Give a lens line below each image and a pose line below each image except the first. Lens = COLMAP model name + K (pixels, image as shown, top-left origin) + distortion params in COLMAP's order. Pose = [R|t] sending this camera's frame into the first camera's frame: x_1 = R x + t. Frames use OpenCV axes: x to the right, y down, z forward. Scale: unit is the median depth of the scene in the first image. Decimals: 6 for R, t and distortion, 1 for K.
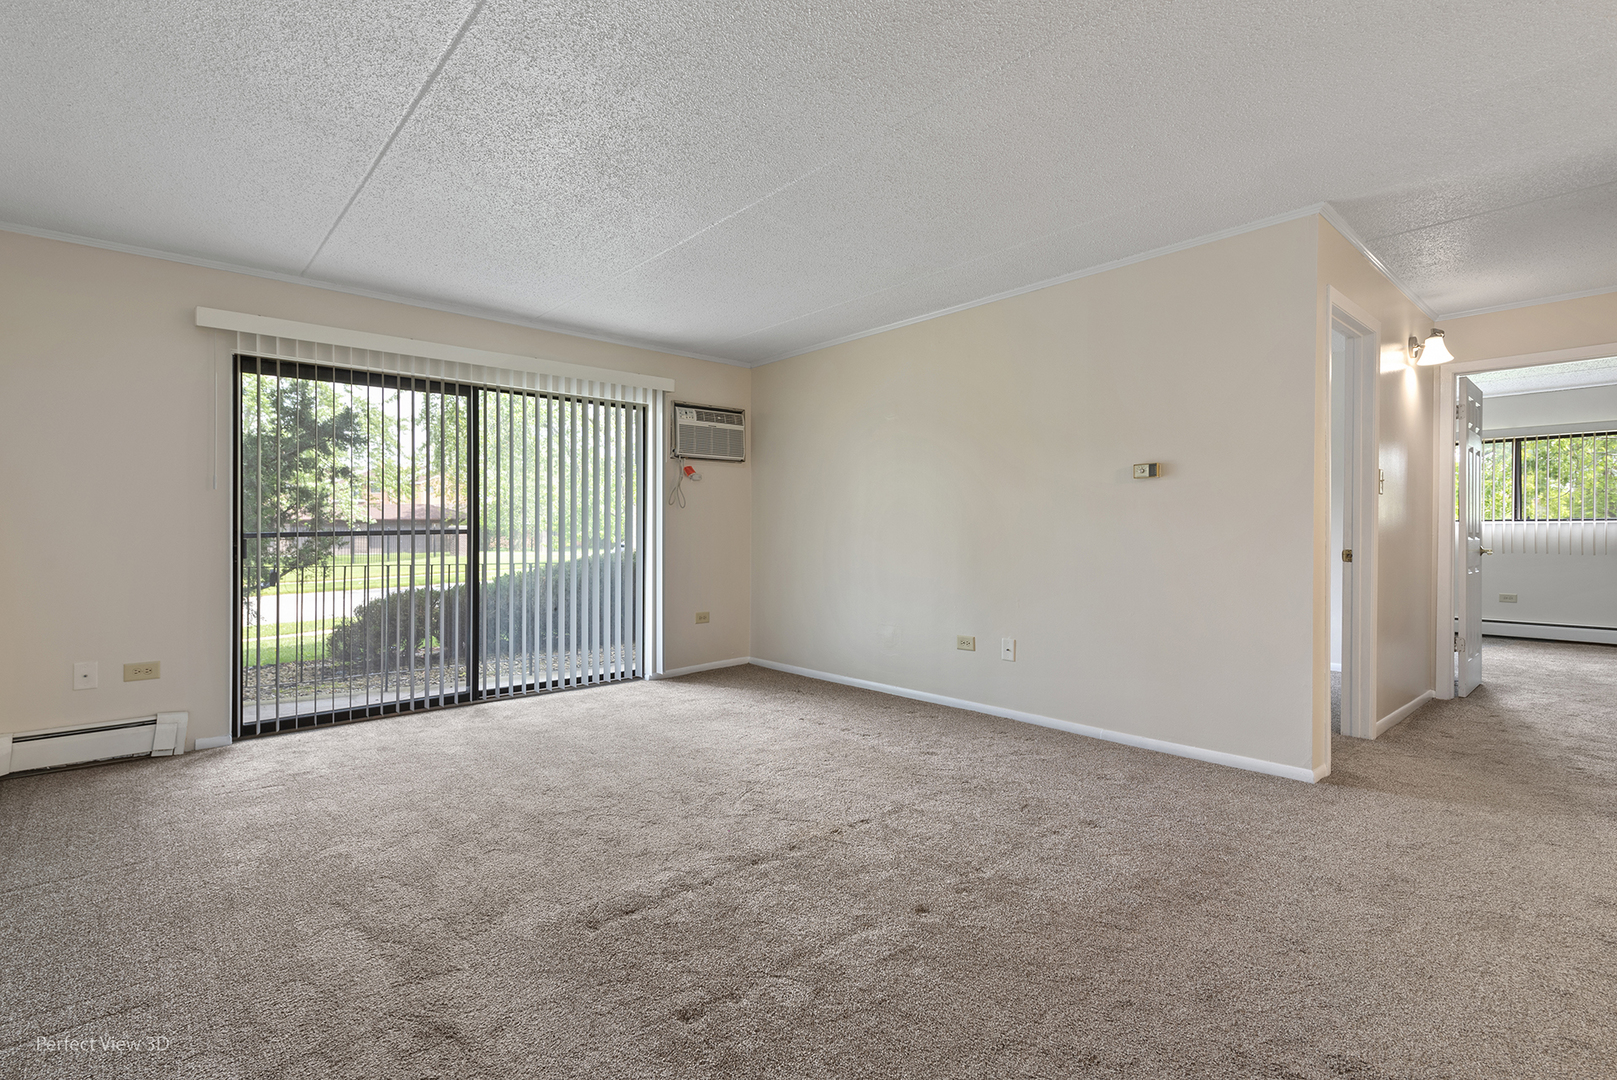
lens RADIAL K [[742.9, 0, 793.7], [0, 742.9, 535.7], [0, 0, 1]] dist [0.007728, -0.001280]
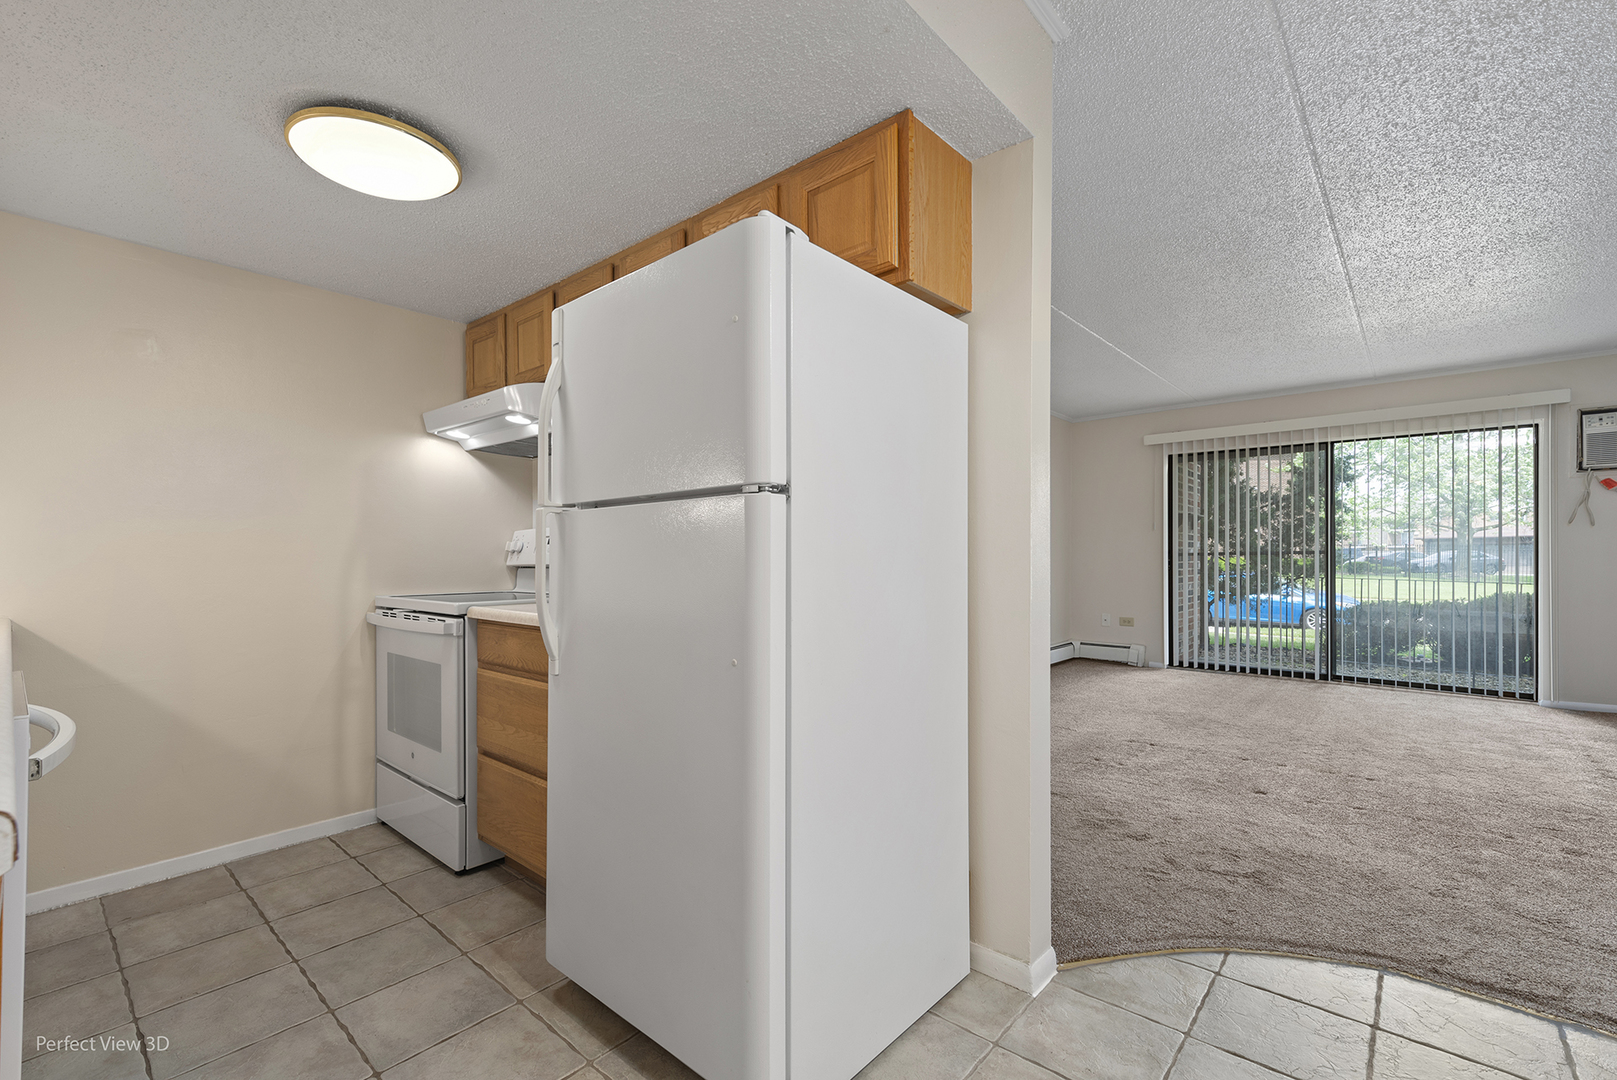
lens RADIAL K [[699.5, 0, 867.7], [0, 699.5, 557.2], [0, 0, 1]] dist [0.010026, -0.002148]
pose [[0.199421, 0.005309, -0.979900, 0.625597], [-0.004591, 0.999979, 0.004483, 0.001938], [0.979903, 0.003604, 0.199441, -0.047097]]
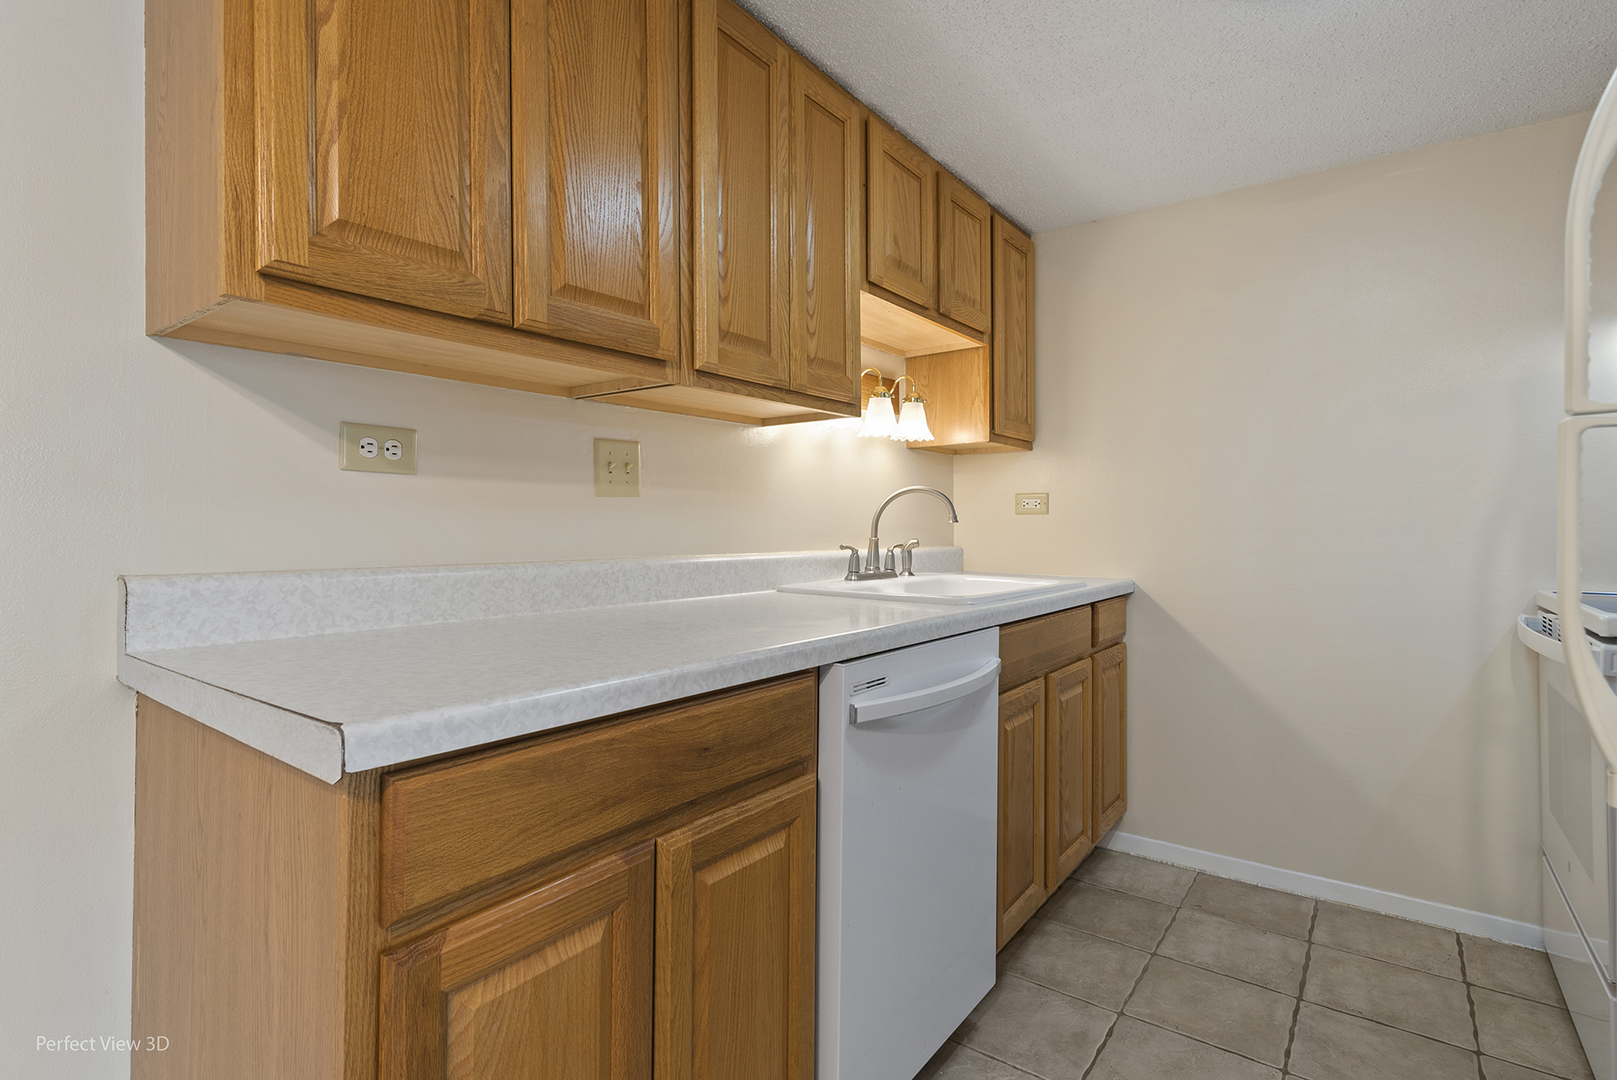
lens RADIAL K [[805.6, 0, 770.4], [0, 805.6, 517.2], [0, 0, 1]] dist [0.018902, -0.001850]
pose [[-0.980056, 0.000314, -0.198723, 0.467445], [0.000154, 1.000000, 0.000818, 0.000362], [0.198723, 0.000771, -0.980055, 0.004837]]
